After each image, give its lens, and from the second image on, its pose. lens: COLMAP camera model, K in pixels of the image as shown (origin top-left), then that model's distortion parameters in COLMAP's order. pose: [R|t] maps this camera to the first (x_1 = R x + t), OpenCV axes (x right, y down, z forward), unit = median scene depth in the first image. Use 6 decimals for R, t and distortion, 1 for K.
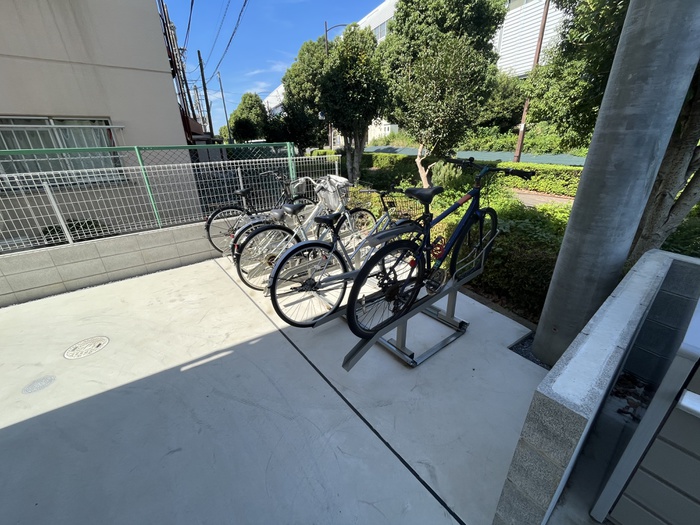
lens RADIAL K [[282.1, 0, 350.9], [0, 282.1, 263.4], [0, 0, 1]] dist [-0.002056, -0.000352]
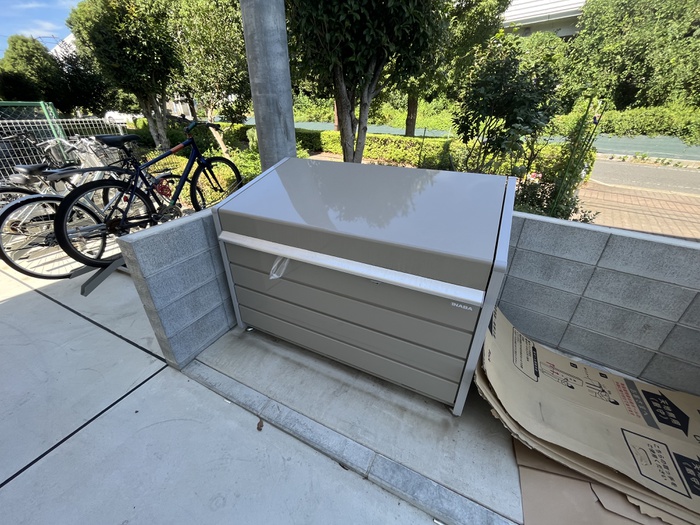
lens RADIAL K [[282.1, 0, 349.2], [0, 282.1, 262.6], [0, 0, 1]] dist [-0.002056, -0.000352]
pose [[0.904898, -0.177435, 0.386880, 0.176468], [0.145550, 0.983164, 0.110473, 0.085825], [-0.399969, -0.043657, 0.915488, -0.166133]]
